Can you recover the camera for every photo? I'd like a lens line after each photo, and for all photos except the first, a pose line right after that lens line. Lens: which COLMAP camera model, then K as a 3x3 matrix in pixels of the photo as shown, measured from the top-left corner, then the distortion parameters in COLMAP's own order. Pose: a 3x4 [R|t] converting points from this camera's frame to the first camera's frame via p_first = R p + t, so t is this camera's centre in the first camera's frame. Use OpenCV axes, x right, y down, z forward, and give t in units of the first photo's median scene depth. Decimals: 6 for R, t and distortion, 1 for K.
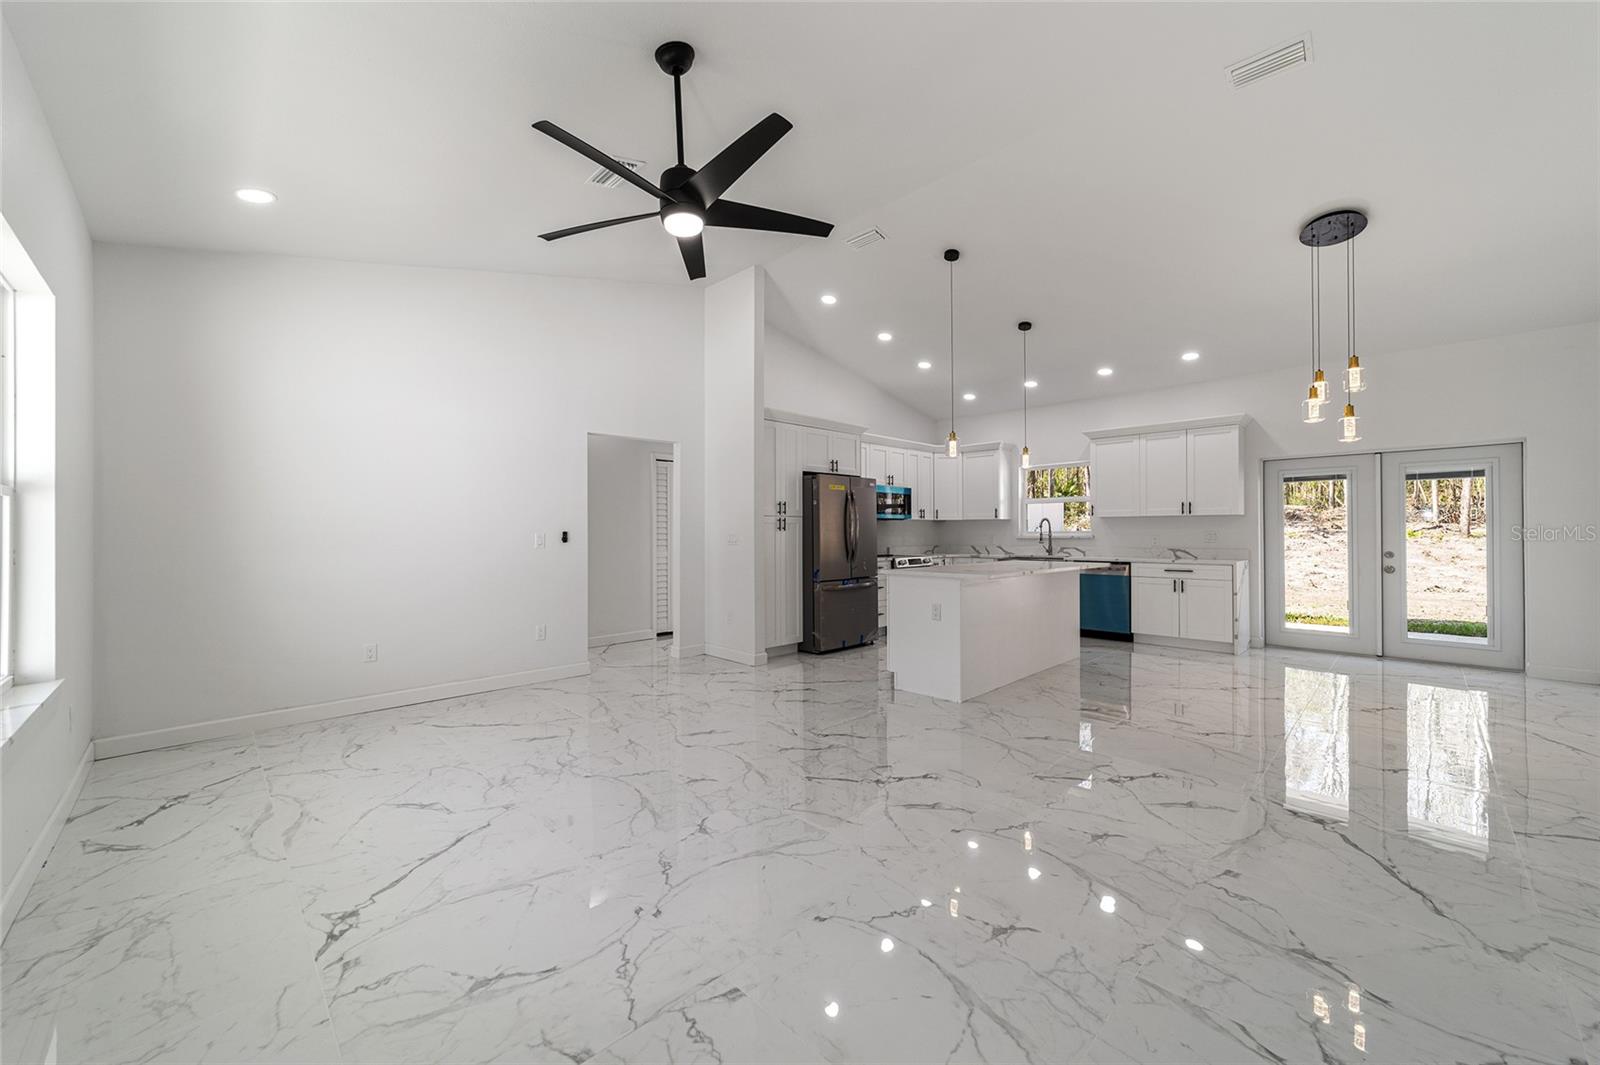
lens RADIAL K [[615.8, 0, 796.7], [0, 615.8, 532.0], [0, 0, 1]] dist [-0.018388, 0.008633]
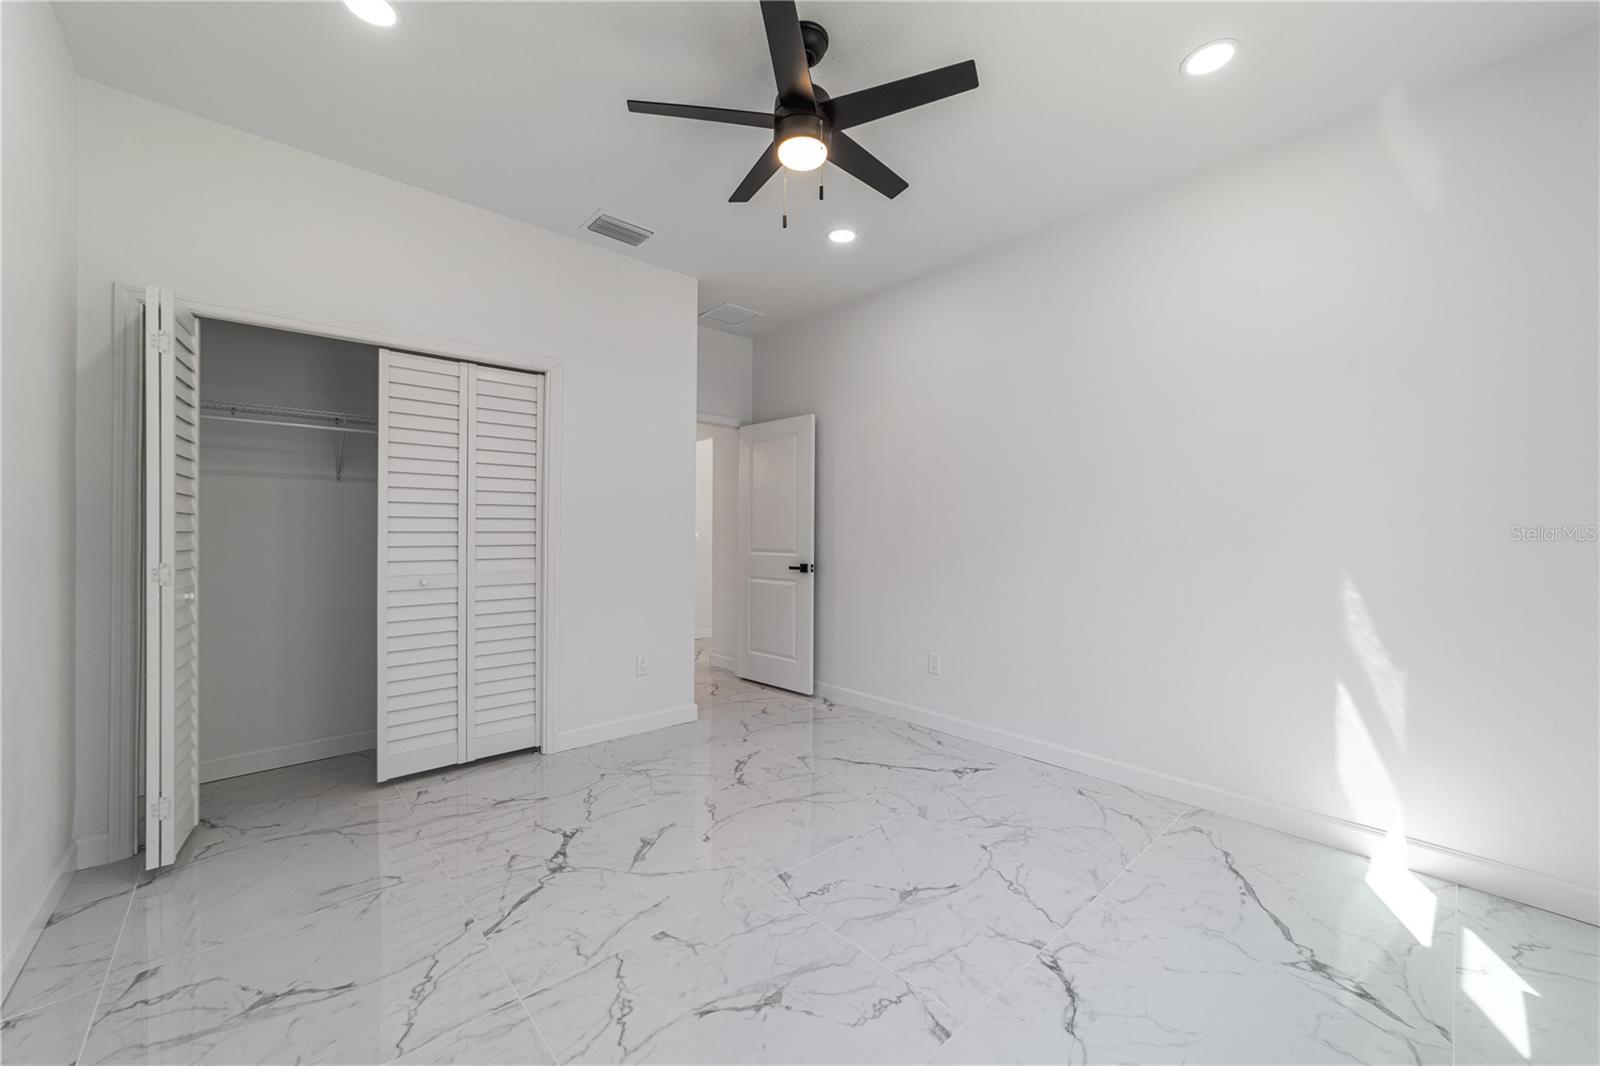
lens RADIAL K [[615.8, 0, 796.7], [0, 615.8, 532.5], [0, 0, 1]] dist [-0.018388, 0.008633]
pose [[0.042558, -0.001657, 0.999093, -0.788556], [-0.004112, 0.999990, 0.001834, 0.006376], [-0.999086, -0.004186, 0.042551, 0.458744]]
